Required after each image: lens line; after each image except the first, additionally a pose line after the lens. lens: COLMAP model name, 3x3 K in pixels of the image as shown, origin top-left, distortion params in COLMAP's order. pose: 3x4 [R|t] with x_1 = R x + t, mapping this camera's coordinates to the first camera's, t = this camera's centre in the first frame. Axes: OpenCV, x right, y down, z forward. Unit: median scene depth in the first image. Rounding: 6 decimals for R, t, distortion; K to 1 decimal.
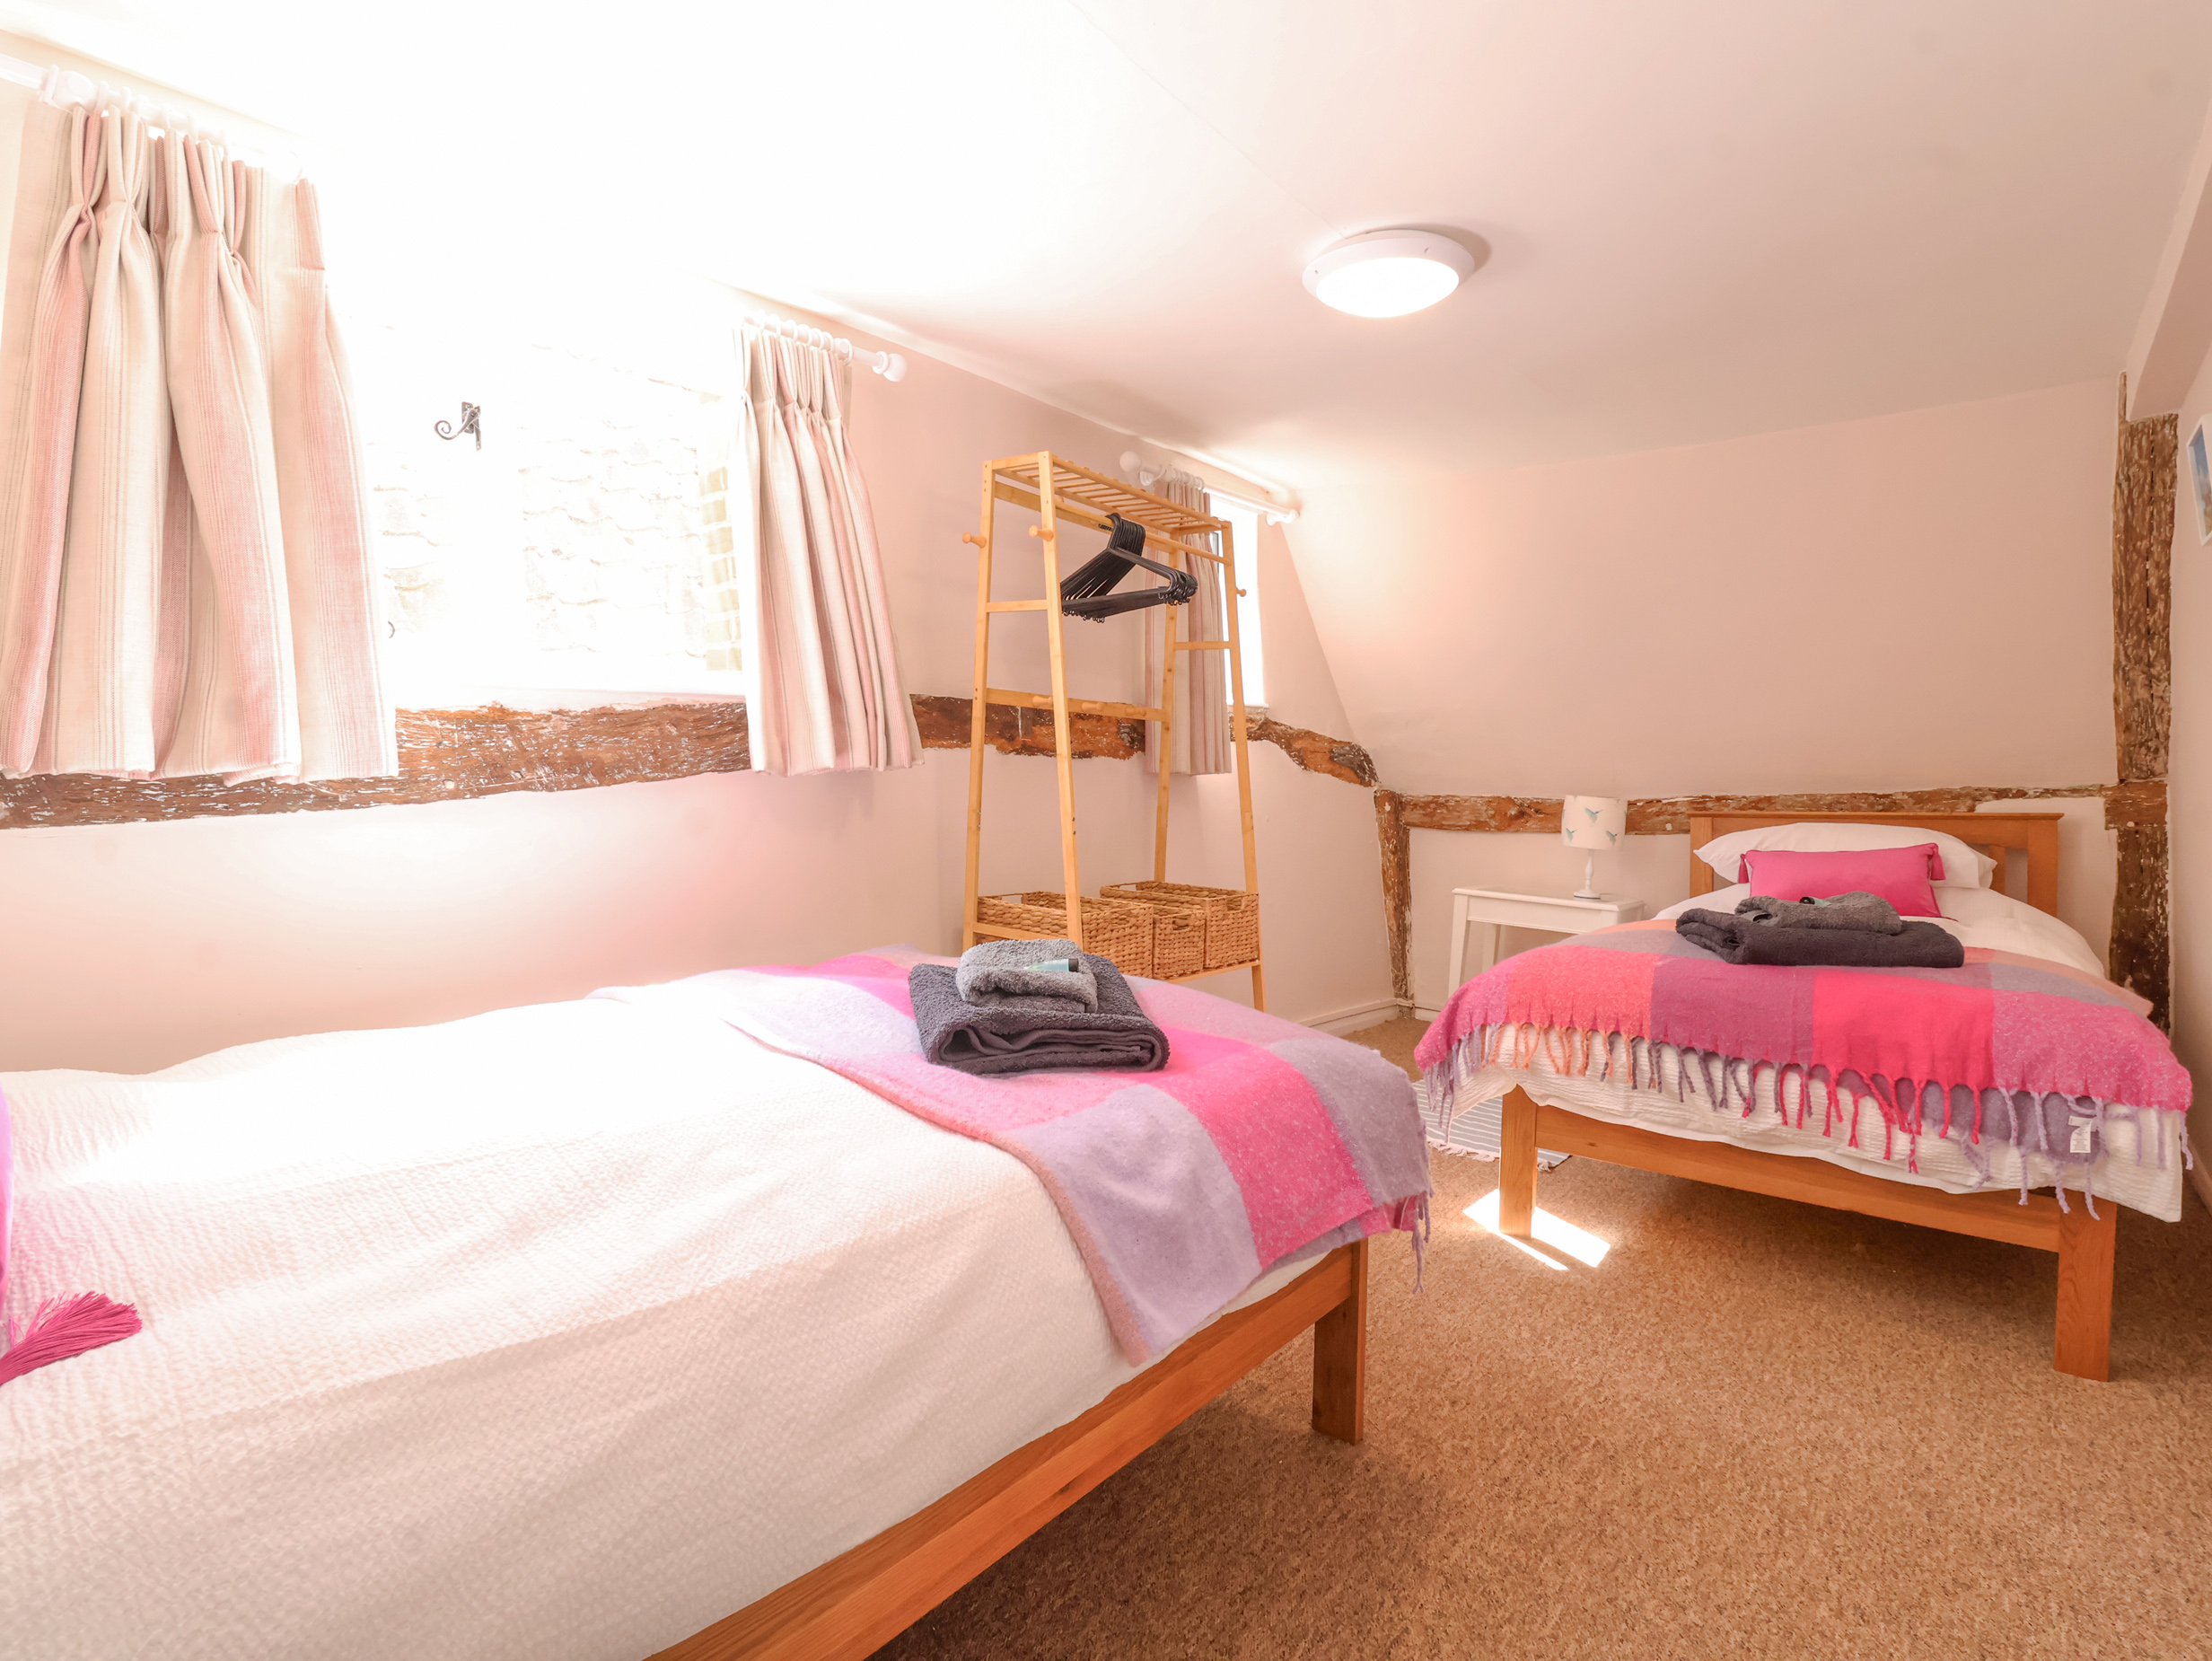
lens RADIAL K [[1157.6, 0, 1101.1], [0, 1157.6, 821.3], [0, 0, 1]] dist [-0.001689, -0.012988]
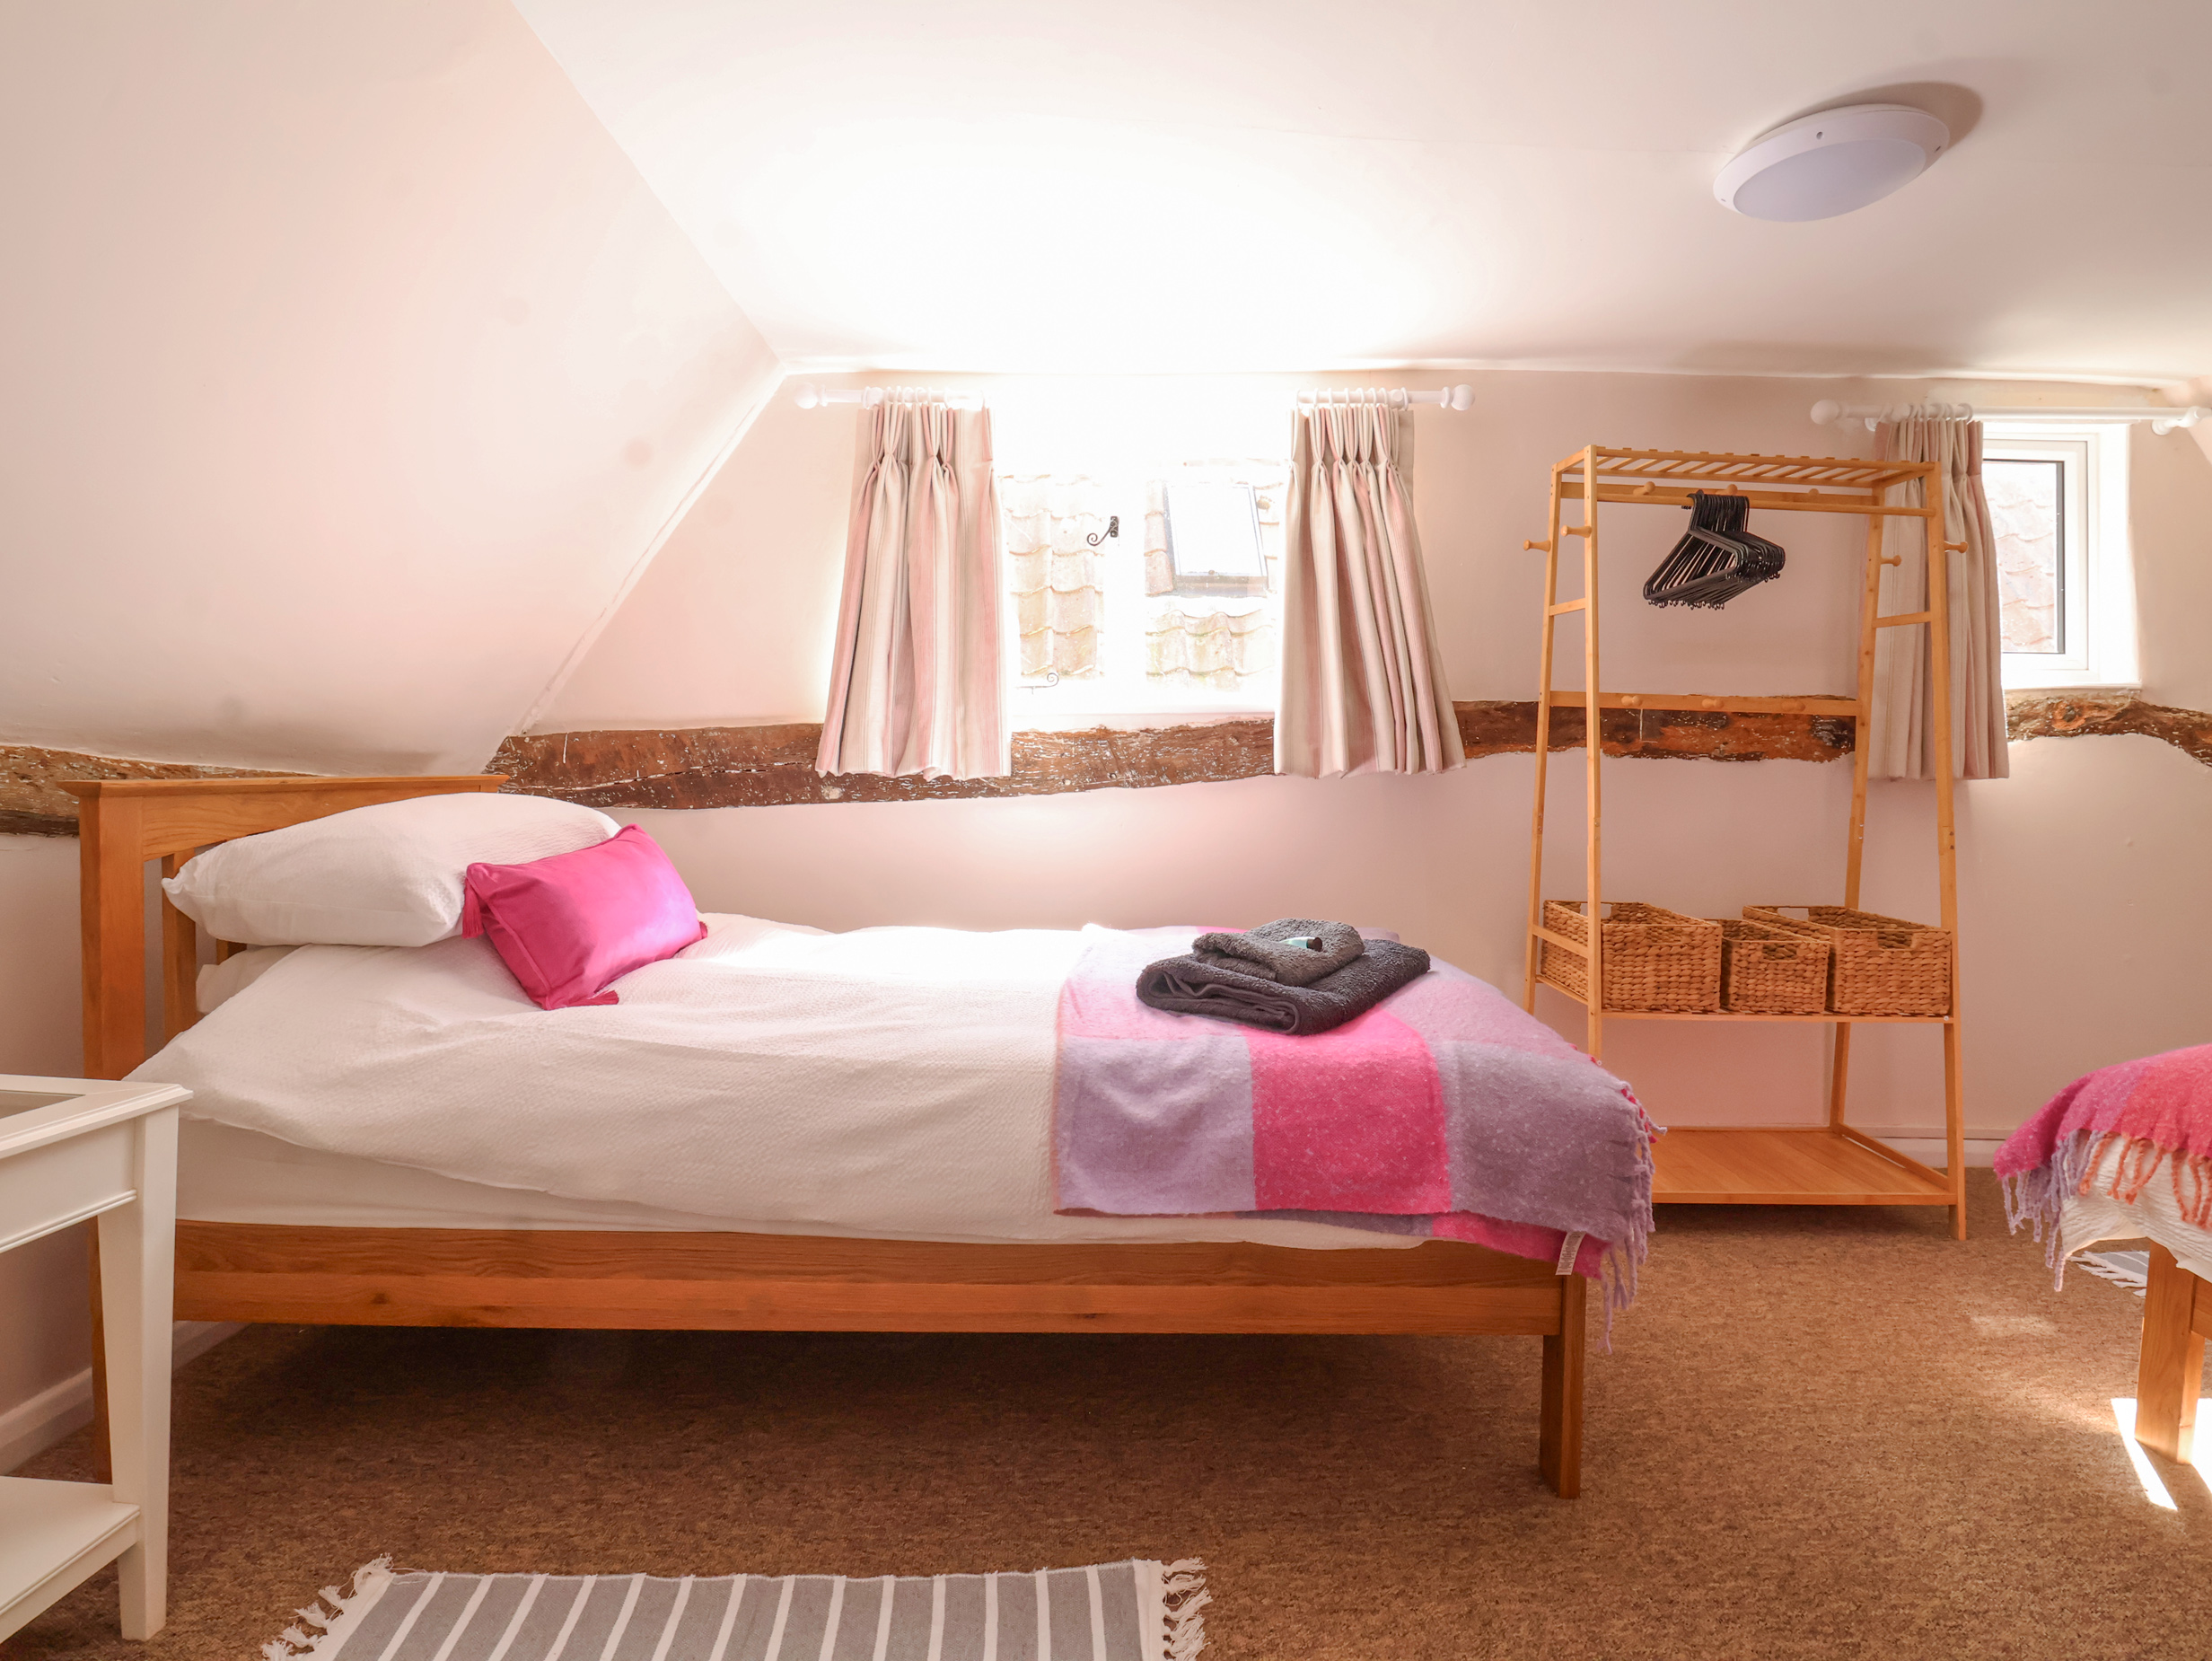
lens RADIAL K [[1157.6, 0, 1116.0], [0, 1157.6, 821.5], [0, 0, 1]] dist [-0.001689, -0.012988]
pose [[0.628738, 0.030077, -0.777035, 0.565753], [-0.036229, 0.999300, 0.009366, 0.002100], [0.776773, 0.022263, 0.629388, 0.105137]]
